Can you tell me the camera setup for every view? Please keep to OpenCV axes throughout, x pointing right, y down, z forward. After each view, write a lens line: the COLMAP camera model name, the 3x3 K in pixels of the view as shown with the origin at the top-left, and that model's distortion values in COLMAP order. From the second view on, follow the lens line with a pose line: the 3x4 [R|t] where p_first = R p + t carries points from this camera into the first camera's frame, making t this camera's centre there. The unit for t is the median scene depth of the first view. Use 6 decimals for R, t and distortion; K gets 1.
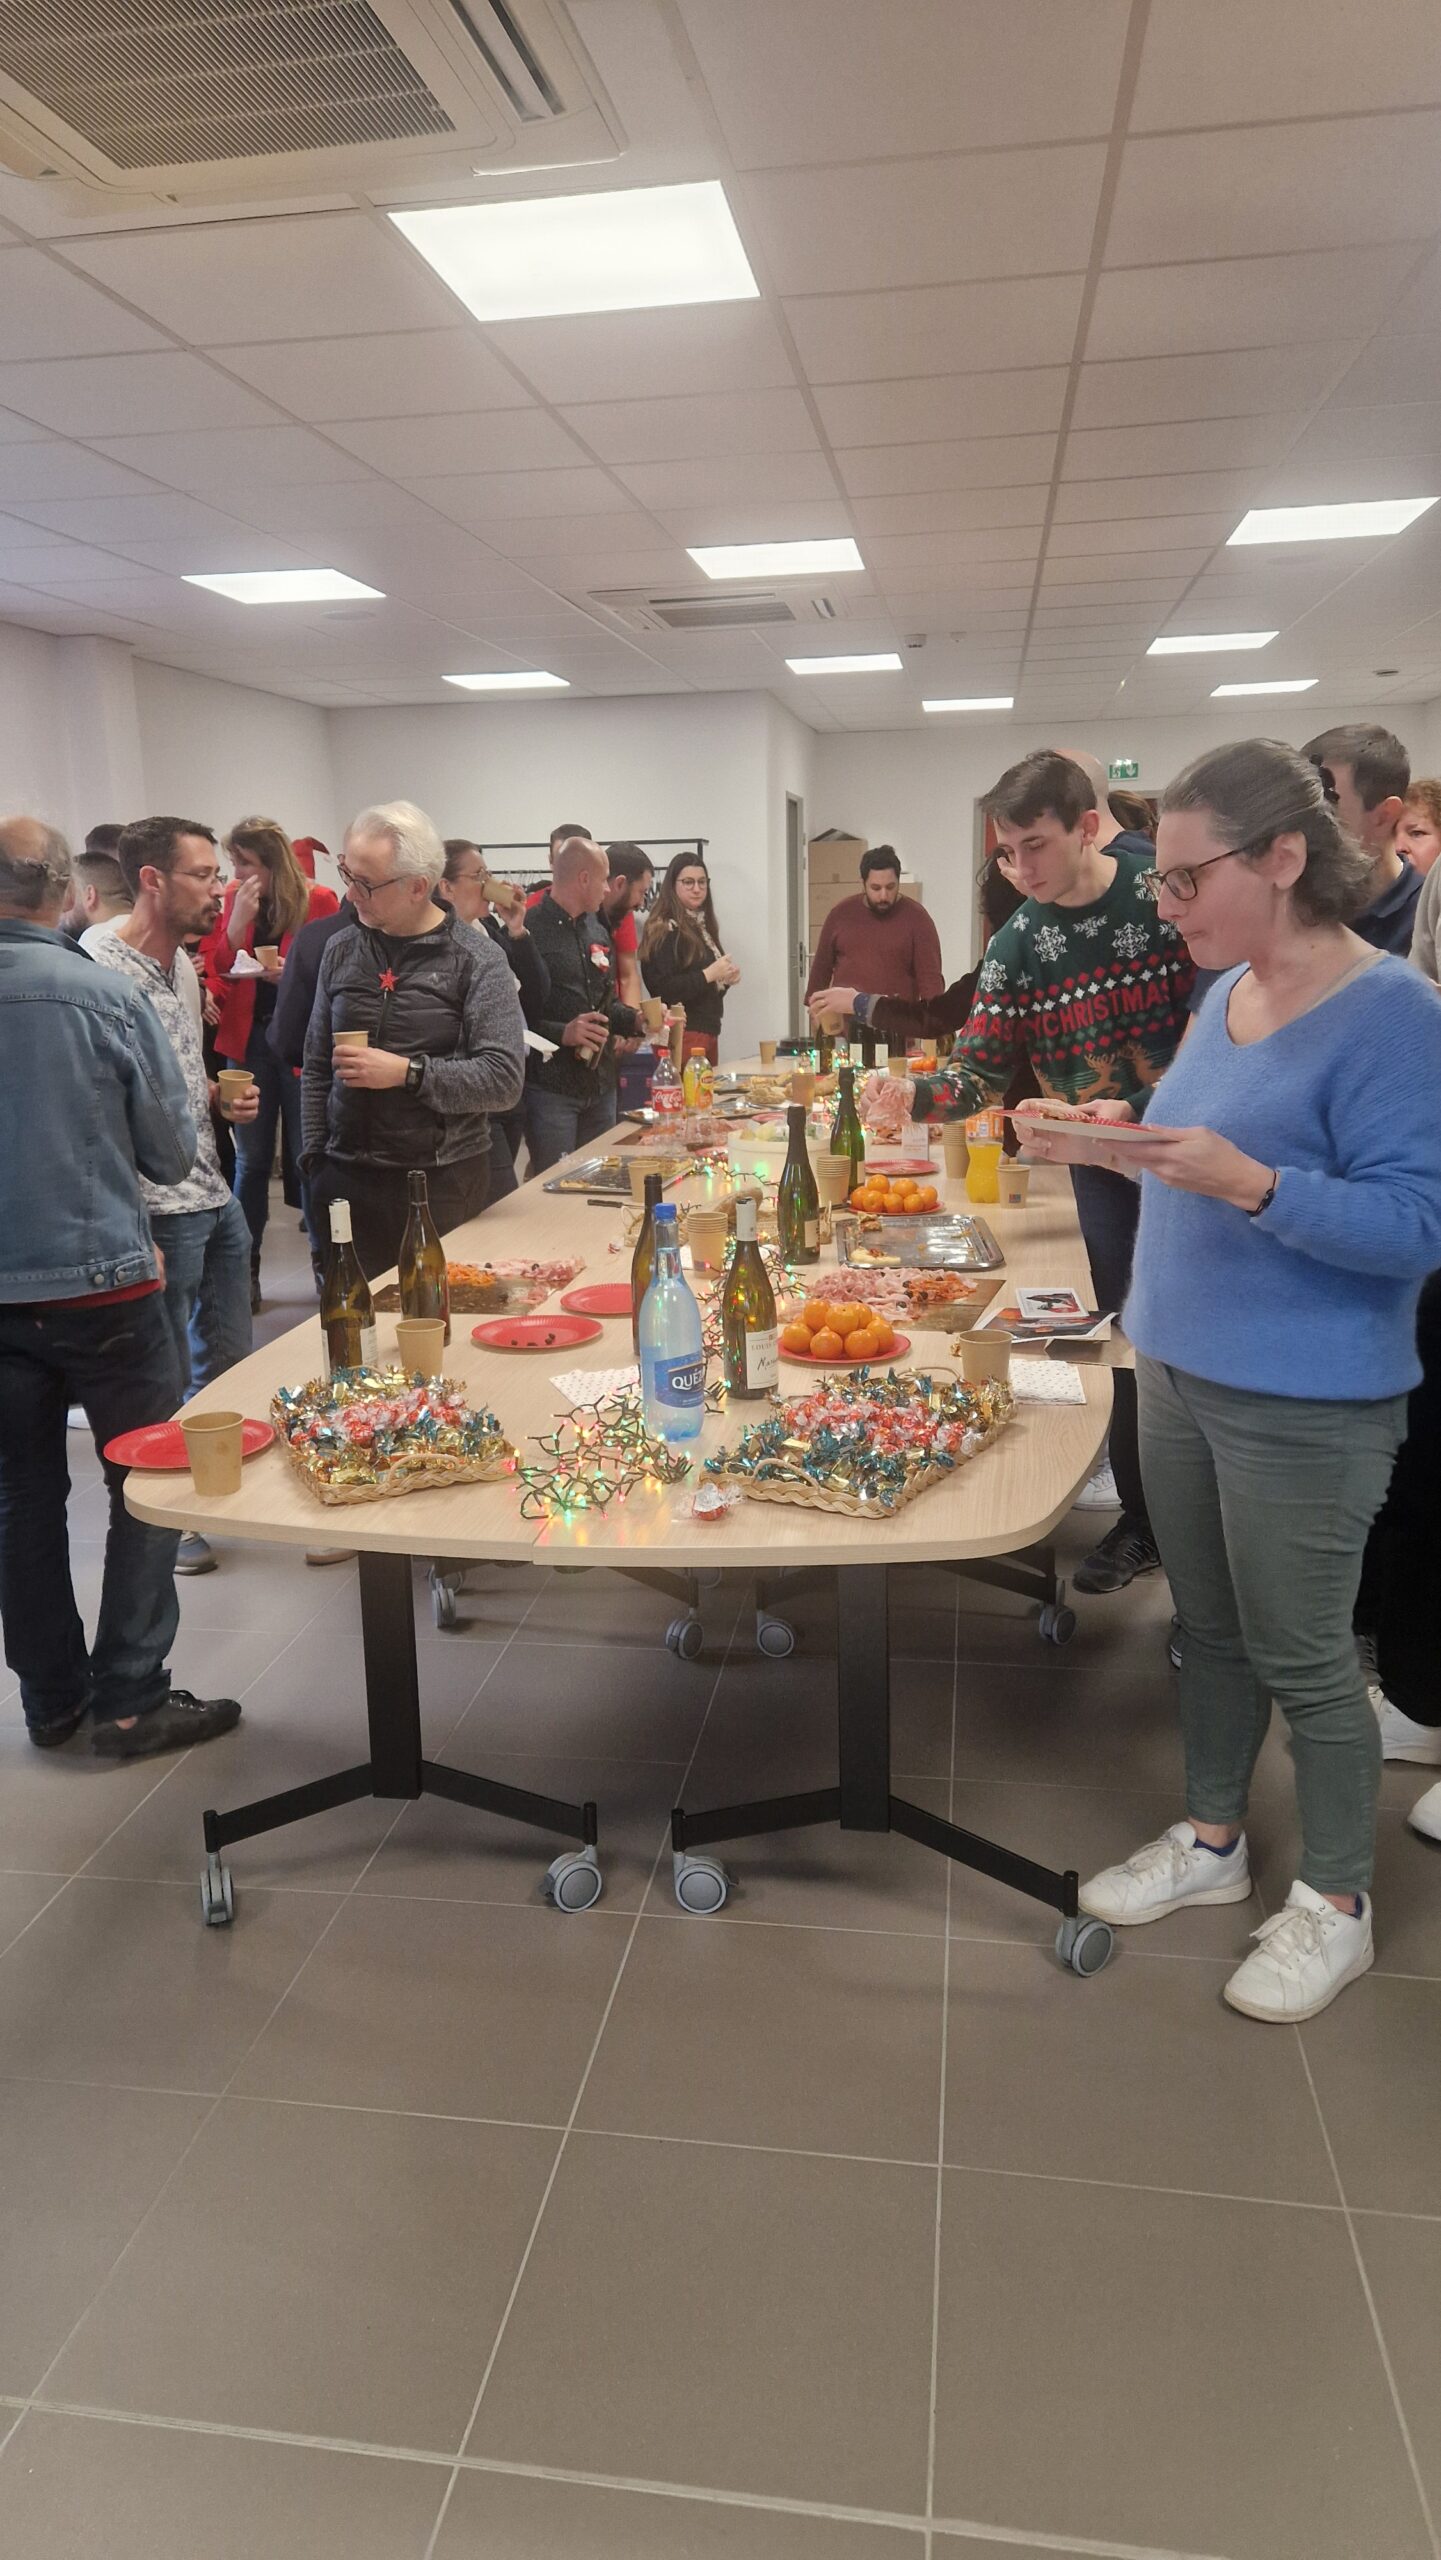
lens RADIAL K [[1805.0, 0, 715.4], [0, 1805.0, 1328.6], [0, 0, 1]] dist [0.004052, -0.003242]
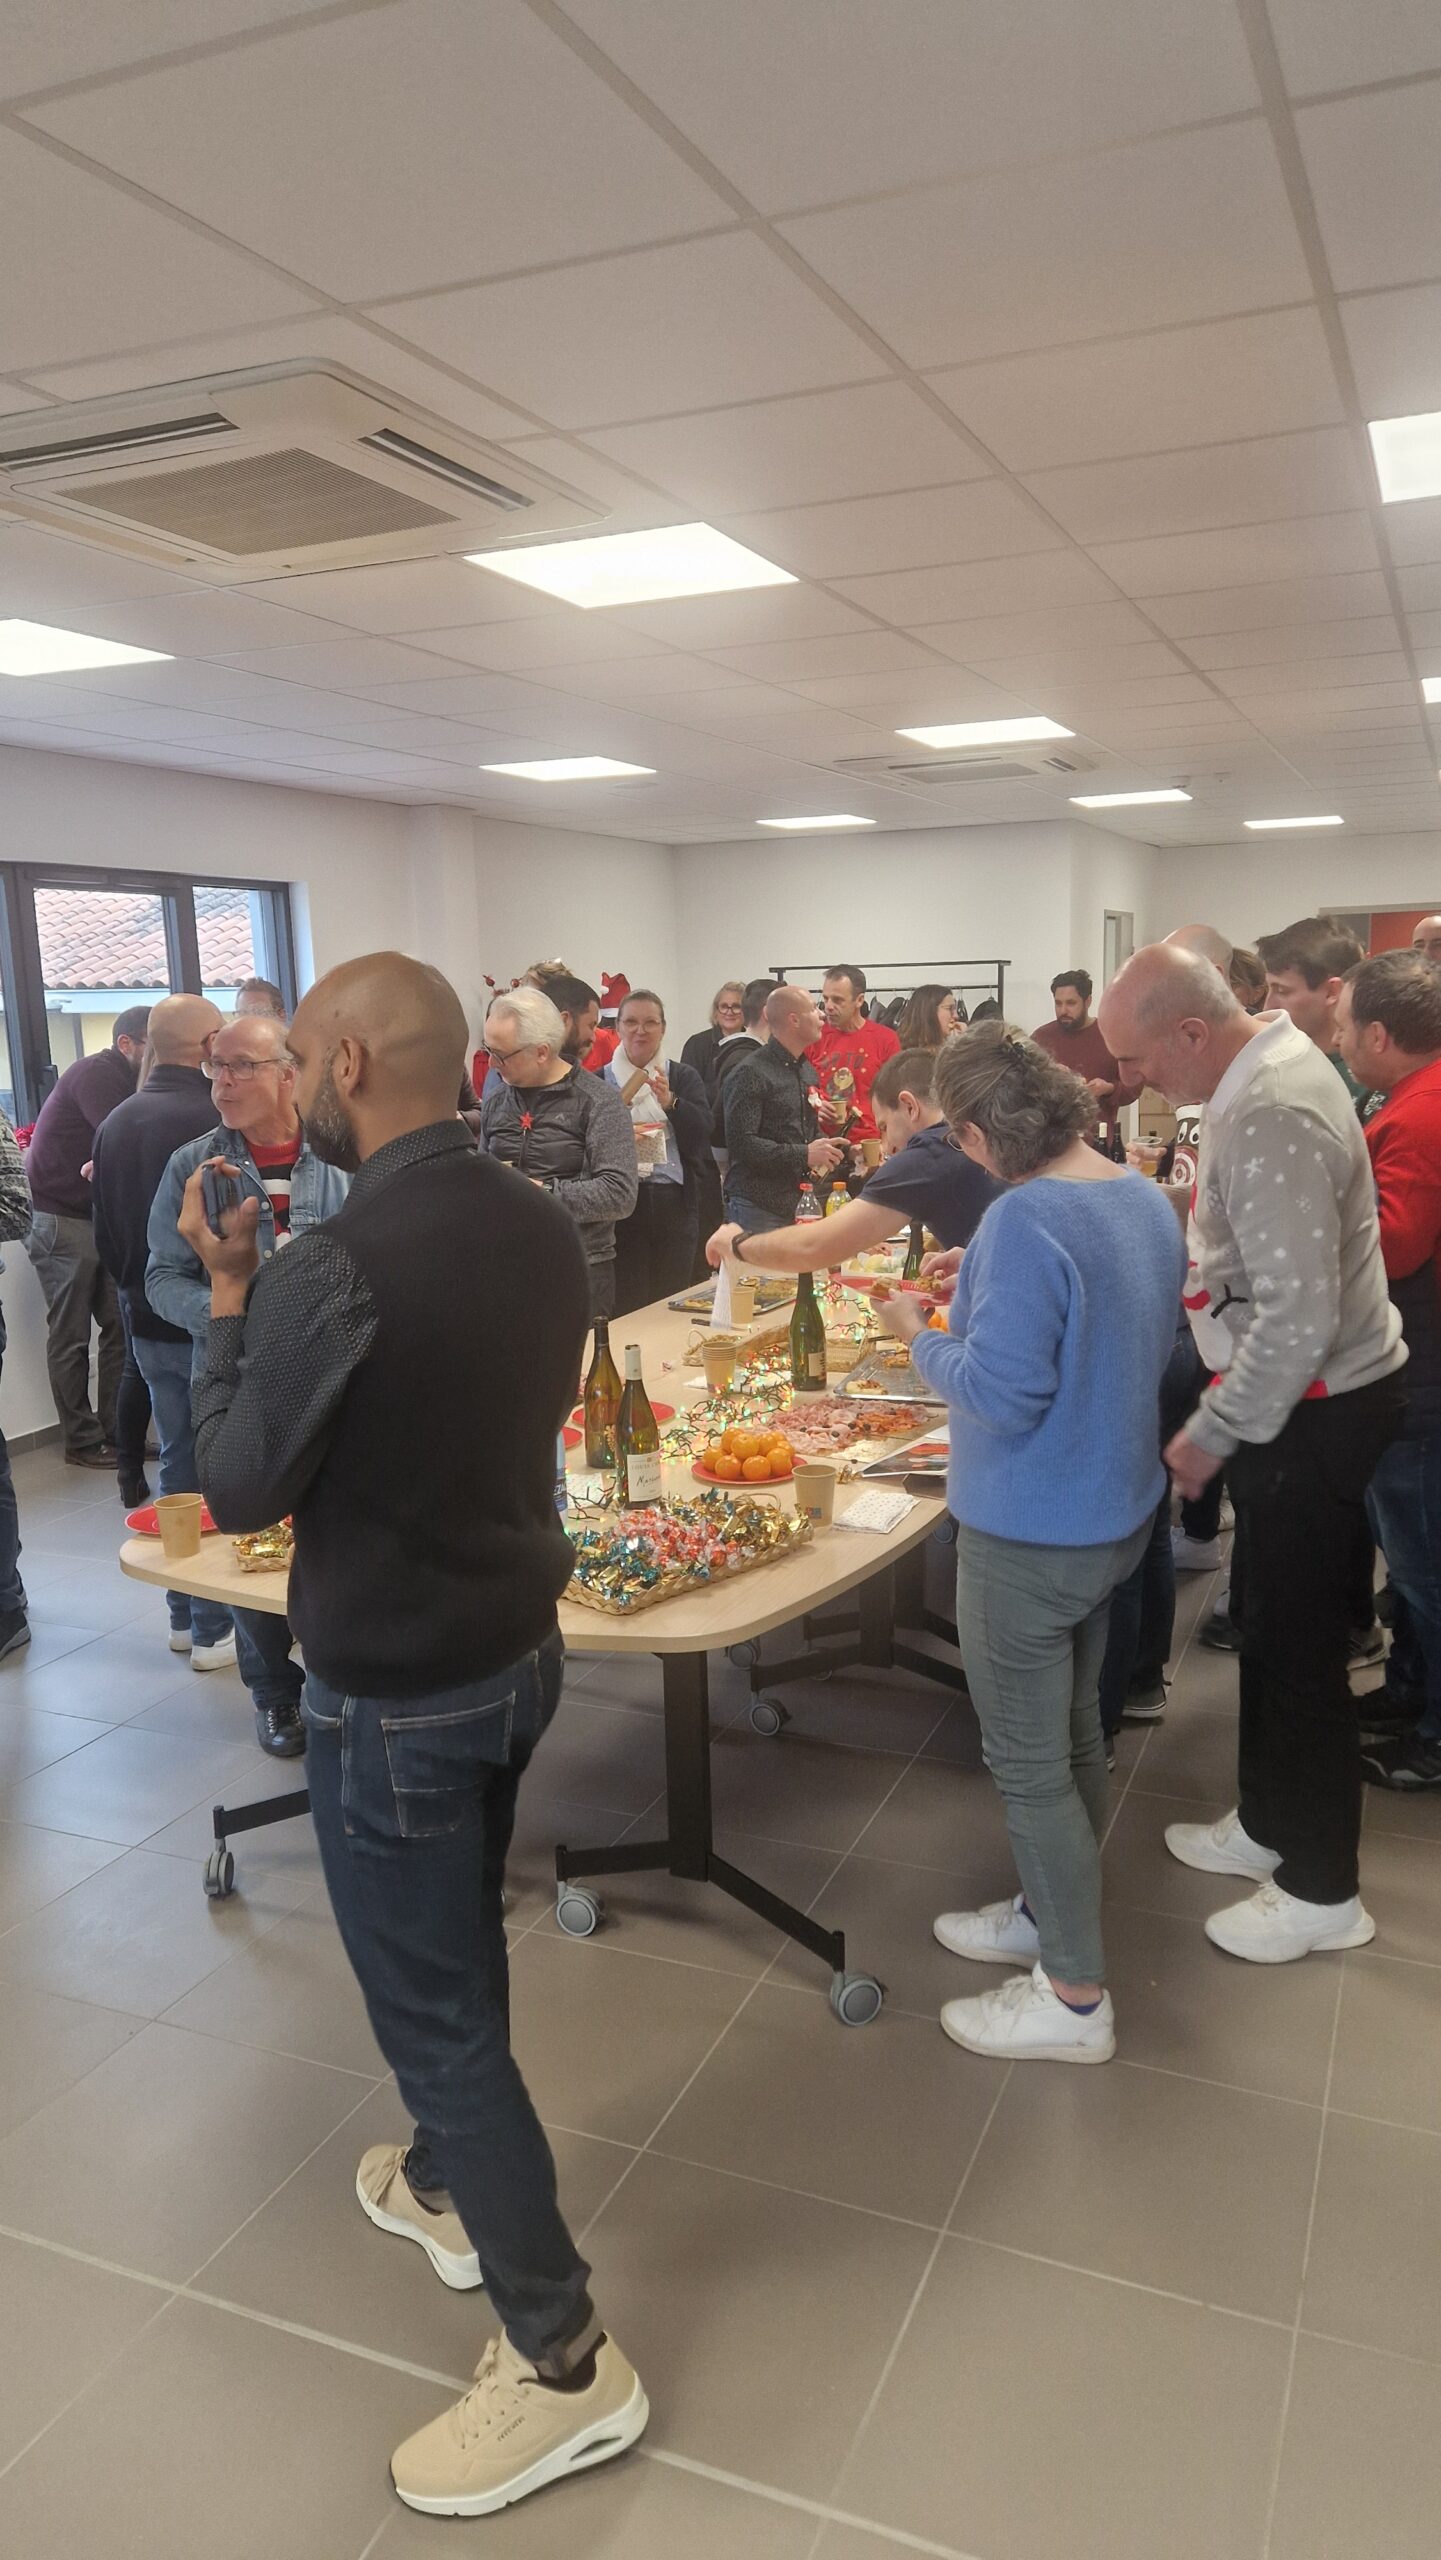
lens RADIAL K [[1806.6, 0, 720.5], [0, 1806.6, 1280.0], [0, 0, 1]] dist [-0.000805, -0.000978]
pose [[0.969399, 0.037082, -0.242672, 0.355353], [-0.053522, 0.996671, -0.061506, -0.042239], [0.239584, 0.072613, 0.968157, -0.172433]]
